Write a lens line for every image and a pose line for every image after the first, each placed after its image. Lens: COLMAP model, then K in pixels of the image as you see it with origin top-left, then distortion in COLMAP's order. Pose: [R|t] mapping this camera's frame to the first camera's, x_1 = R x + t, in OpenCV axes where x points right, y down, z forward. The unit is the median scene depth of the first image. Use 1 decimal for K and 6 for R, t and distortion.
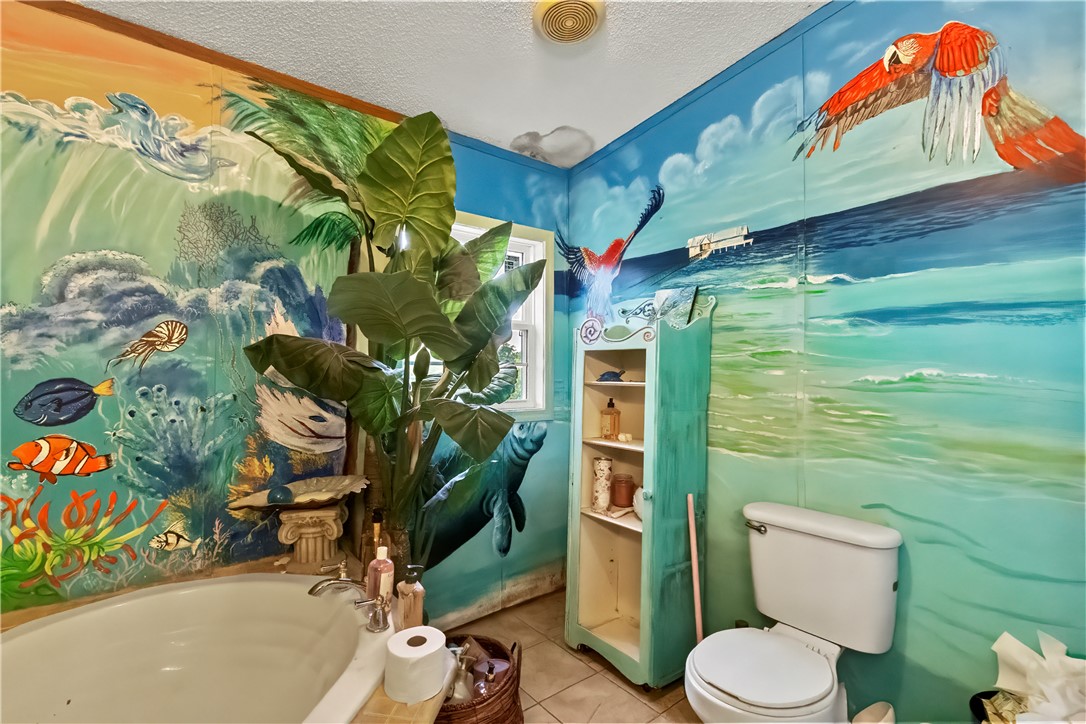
lens RADIAL K [[501.5, 0, 544.0], [0, 501.5, 359.6], [0, 0, 1]] dist [0.001622, -0.000505]
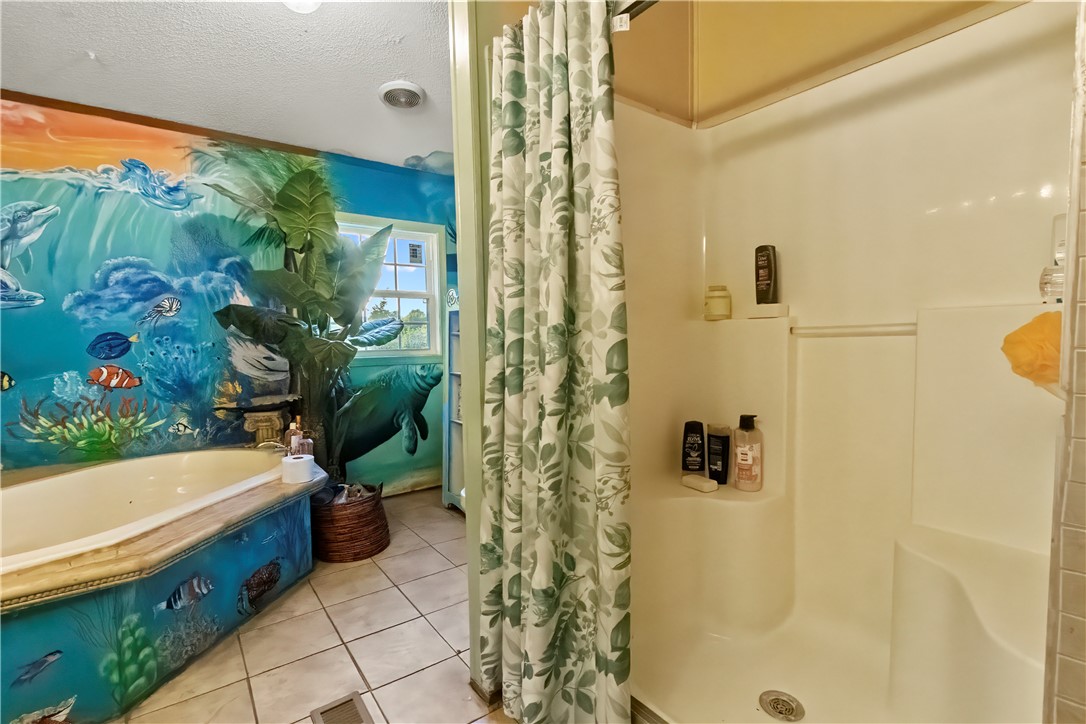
lens RADIAL K [[500.0, 0, 542.4], [0, 500.0, 368.9], [0, 0, 1]] dist [0.001291, -0.000229]
pose [[0.998795, -0.016082, -0.046368, 0.539406], [0.019821, 0.996489, 0.081343, 0.045959], [0.044897, -0.082164, 0.995607, -0.589915]]
